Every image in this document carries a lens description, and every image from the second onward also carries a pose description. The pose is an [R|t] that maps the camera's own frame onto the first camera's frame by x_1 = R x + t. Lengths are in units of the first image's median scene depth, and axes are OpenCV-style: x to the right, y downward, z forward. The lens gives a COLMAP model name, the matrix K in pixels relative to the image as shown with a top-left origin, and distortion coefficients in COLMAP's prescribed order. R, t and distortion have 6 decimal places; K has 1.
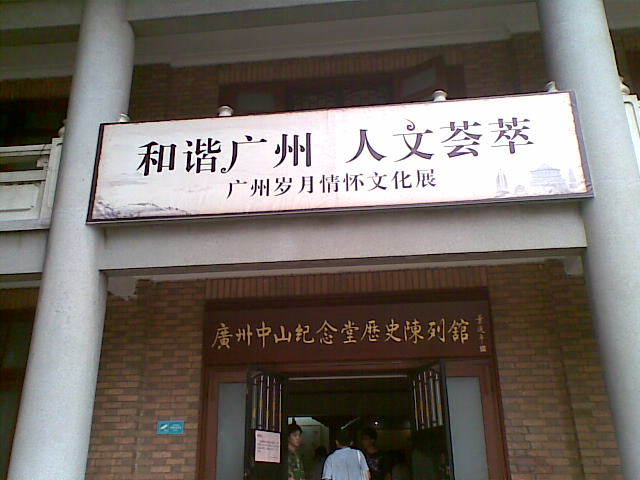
lens RADIAL K [[623.2, 0, 320.0], [0, 623.2, 240.0], [0, 0, 1]] dist [0.023872, 0.004488]
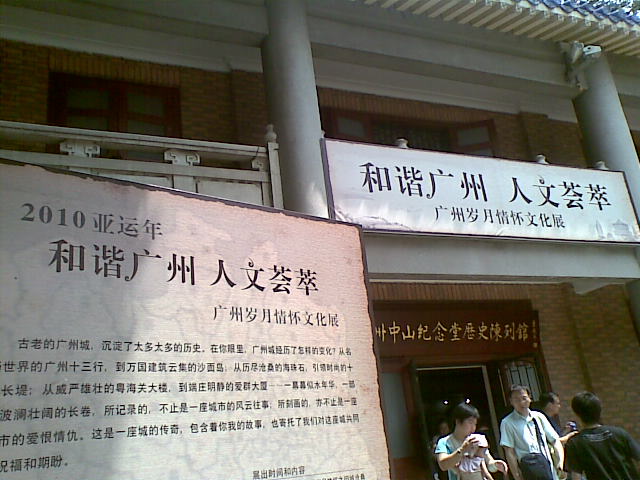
lens RADIAL K [[623.2, 0, 320.0], [0, 623.2, 240.0], [0, 0, 1]] dist [0.023872, 0.004488]
pose [[0.871153, 0.086028, 0.483416, -0.902098], [-0.084181, 0.996122, -0.025566, 0.021339], [-0.483741, -0.018422, 0.875017, 0.040353]]
